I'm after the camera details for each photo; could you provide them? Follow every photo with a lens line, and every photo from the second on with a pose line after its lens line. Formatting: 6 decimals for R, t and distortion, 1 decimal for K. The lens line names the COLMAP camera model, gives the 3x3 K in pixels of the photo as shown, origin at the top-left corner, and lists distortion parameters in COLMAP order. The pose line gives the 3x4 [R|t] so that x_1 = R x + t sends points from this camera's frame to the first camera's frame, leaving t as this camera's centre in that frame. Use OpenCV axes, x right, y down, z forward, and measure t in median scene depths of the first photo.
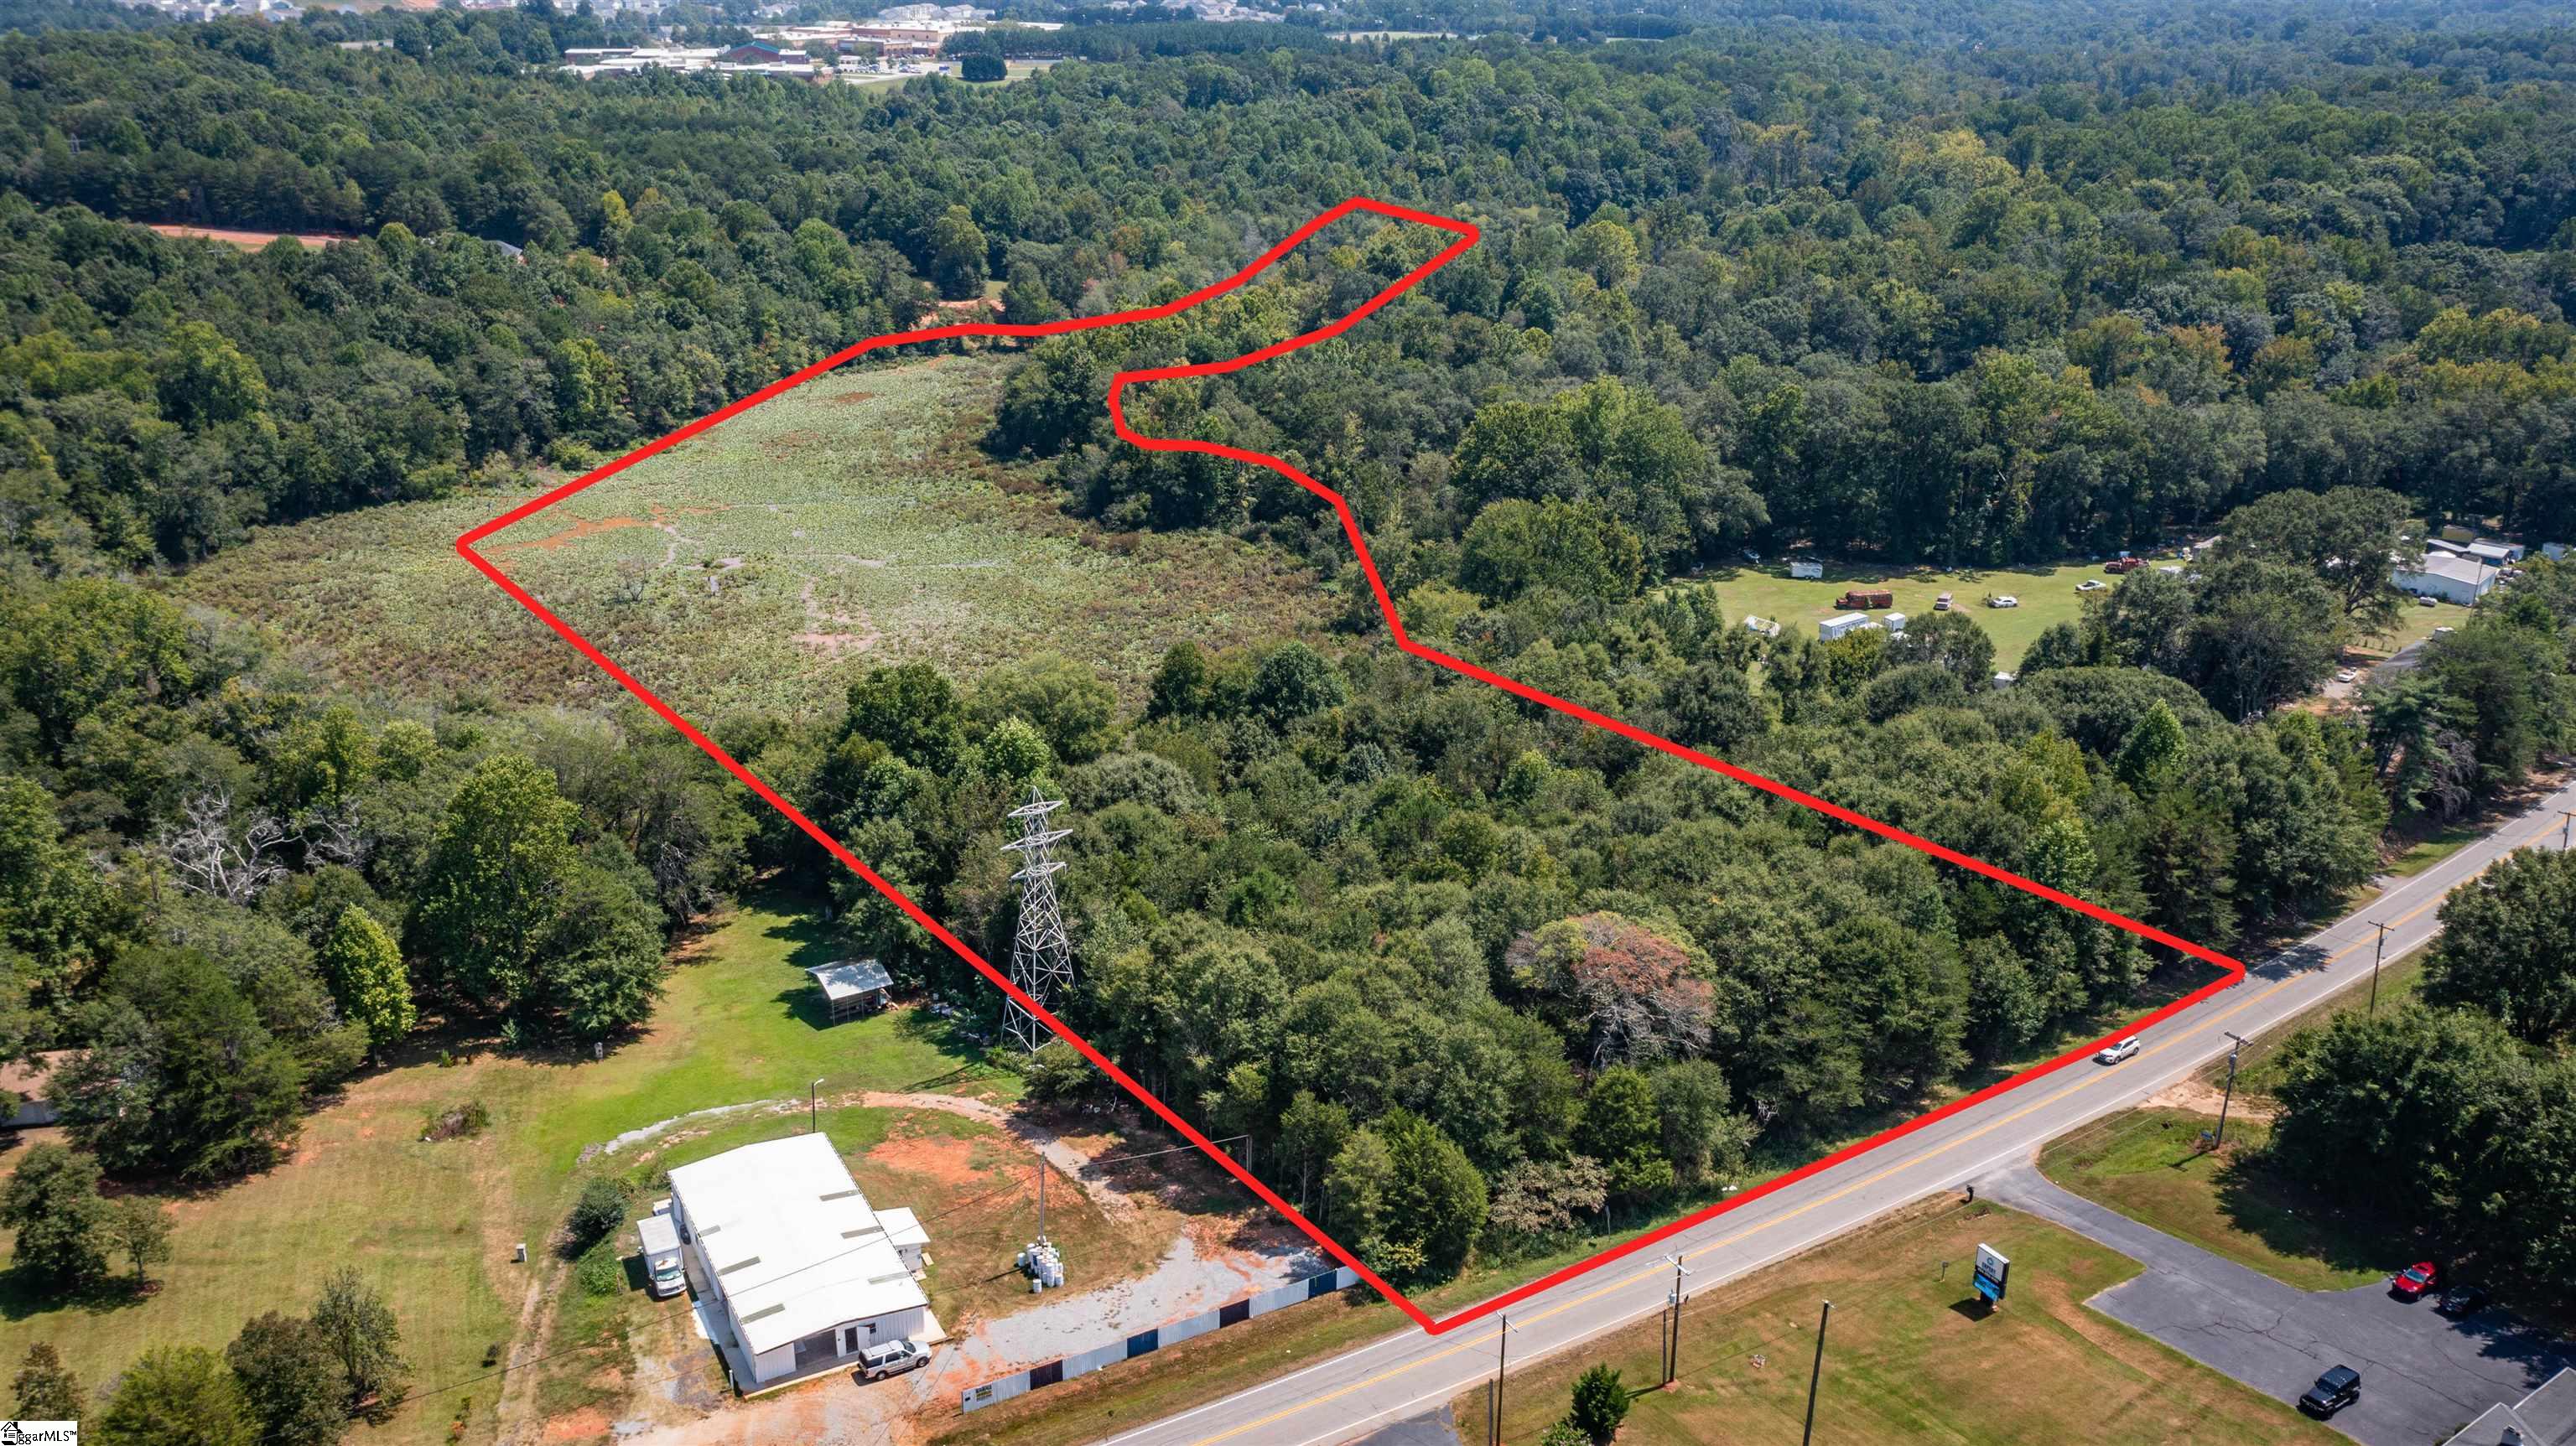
lens RADIAL K [[2083.5, 0, 1288.0], [0, 2083.5, 723.0], [0, 0, 1]] dist [-0.022128, 0.009497]
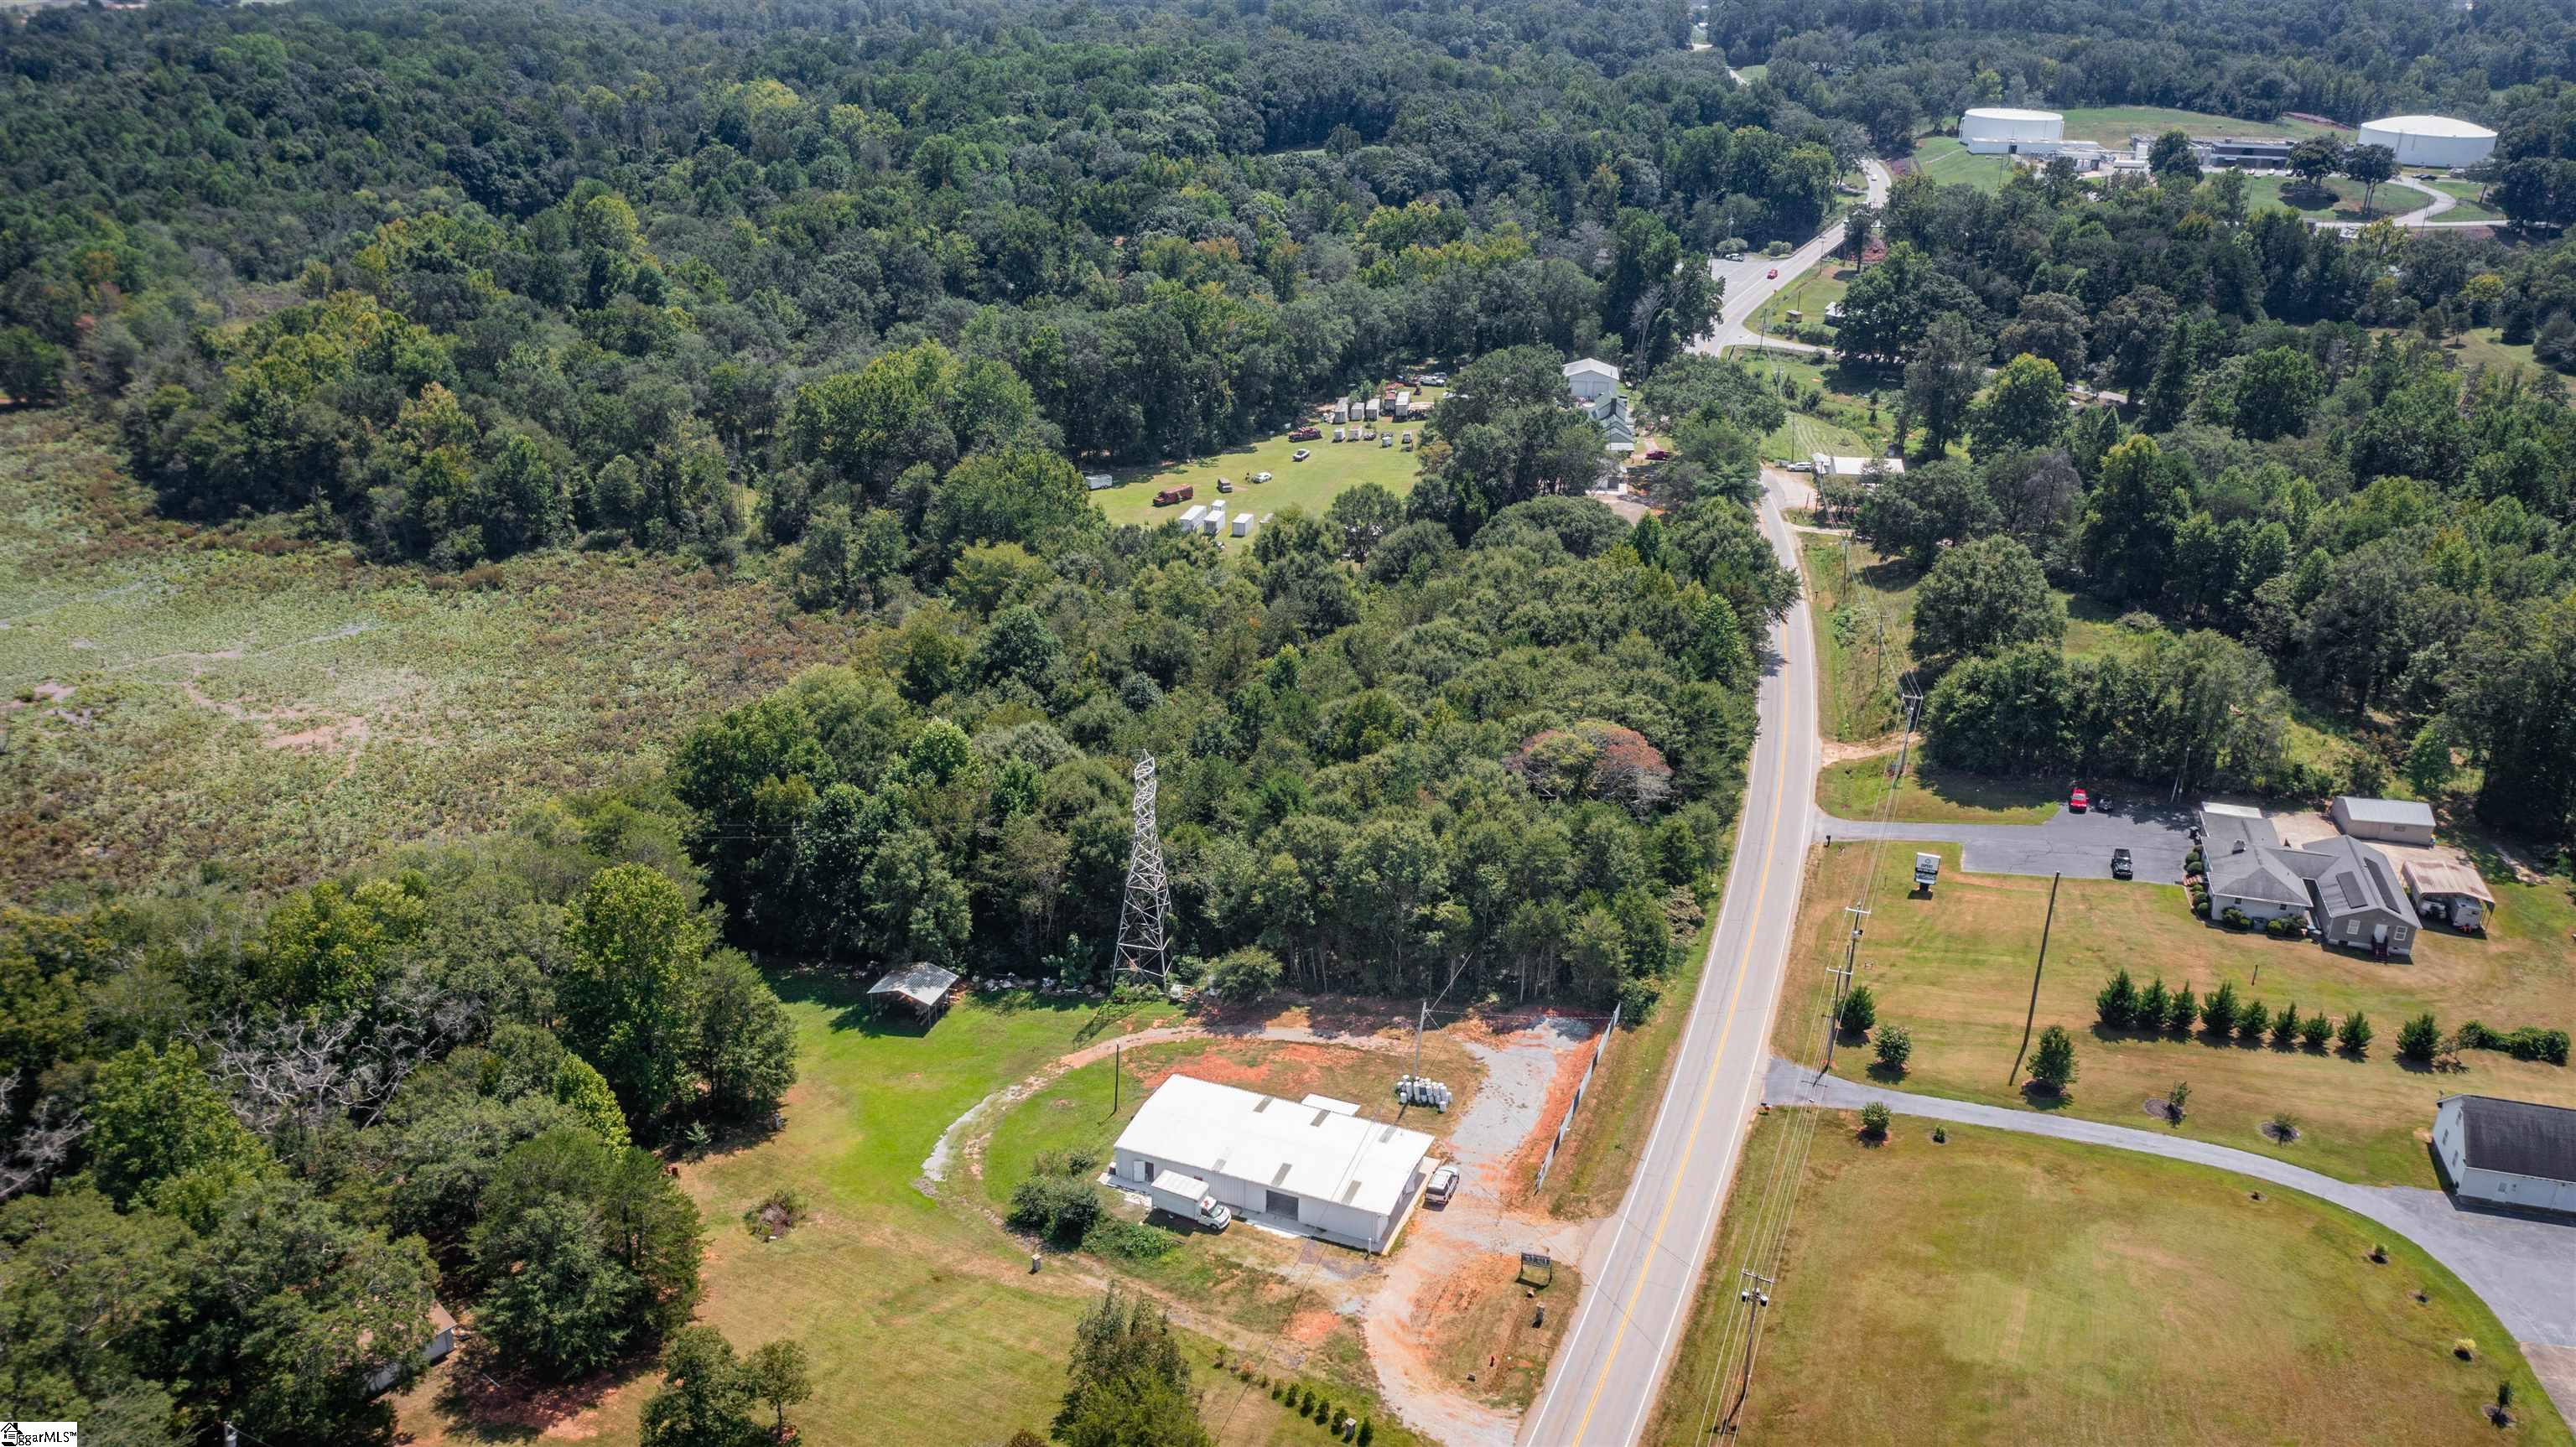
lens RADIAL K [[2041.9, 0, 1288.0], [0, 2041.9, 723.5], [0, 0, 1]] dist [-0.032688, 0.001627]
pose [[0.764436, -0.241528, 0.597747, -0.364460], [0.218005, 0.969395, 0.112899, -0.045656], [-0.606721, 0.044008, 0.793695, 0.034655]]
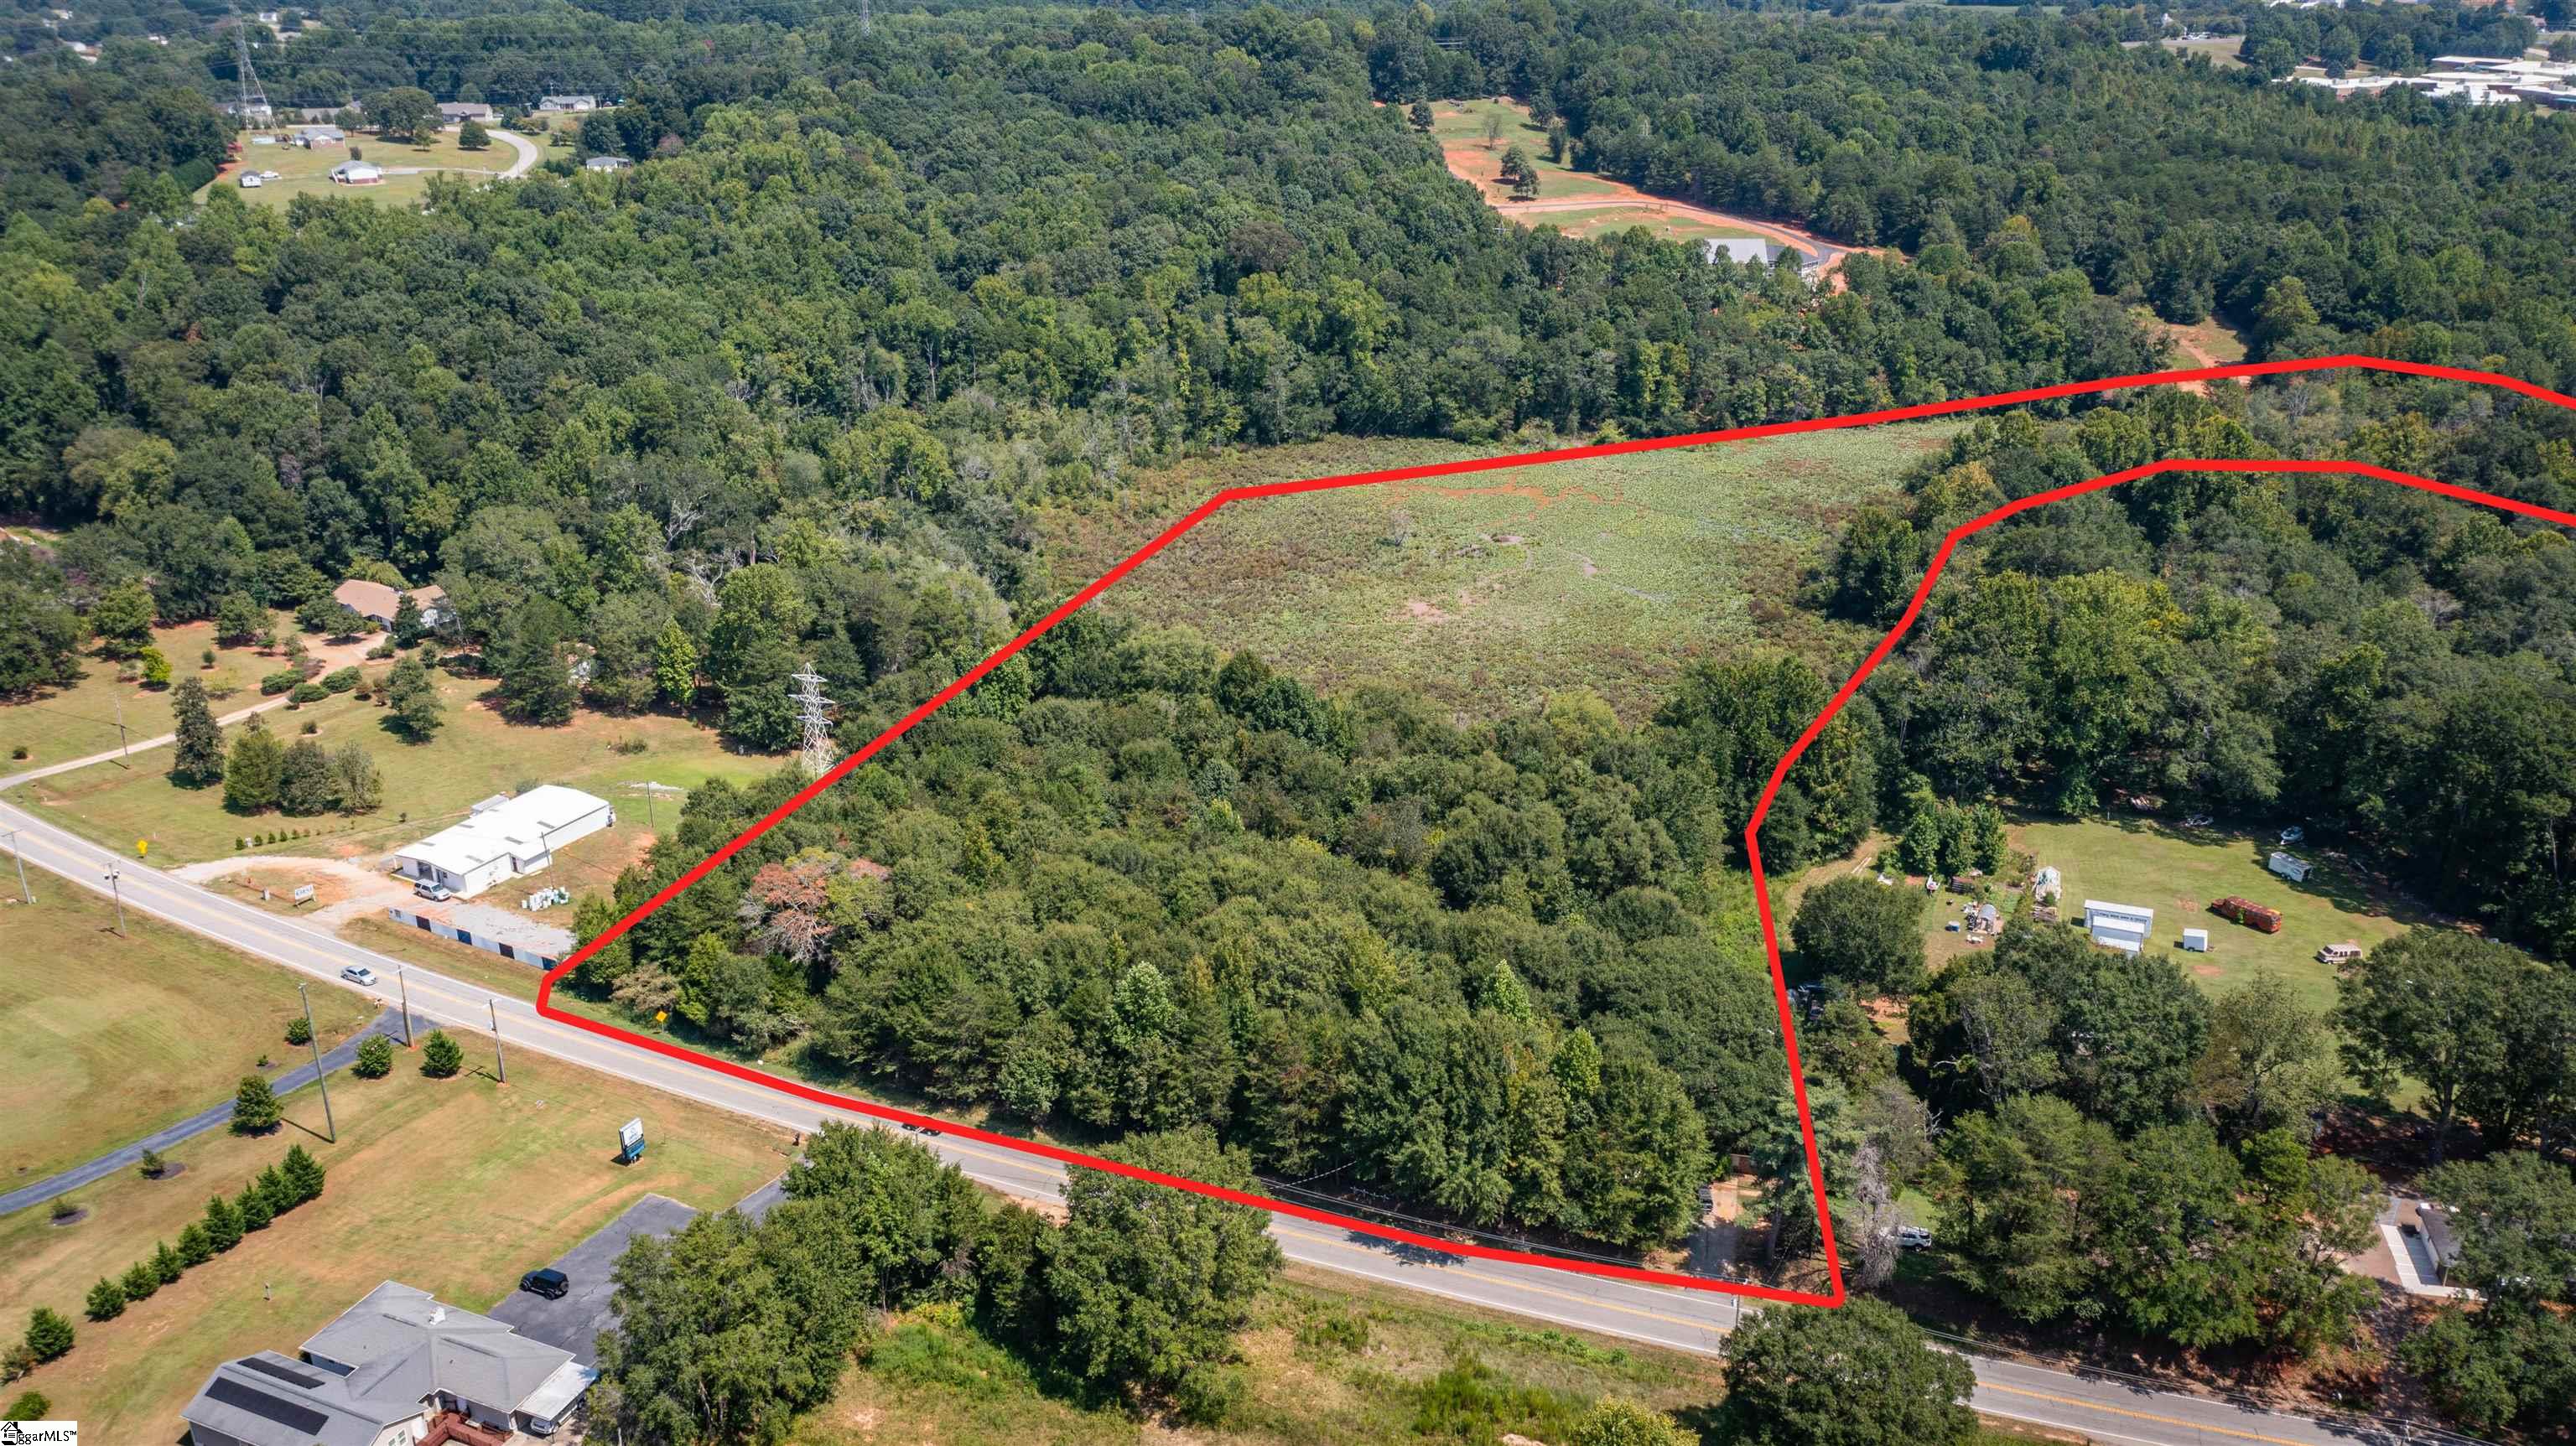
lens RADIAL K [[2083.5, 0, 1288.0], [0, 2083.5, 723.0], [0, 0, 1]] dist [-0.022128, 0.009497]
pose [[0.526450, 0.310028, -0.791665, 0.627928], [-0.291085, 0.940596, 0.174783, -0.145373], [0.798824, 0.138427, 0.585421, 0.198381]]
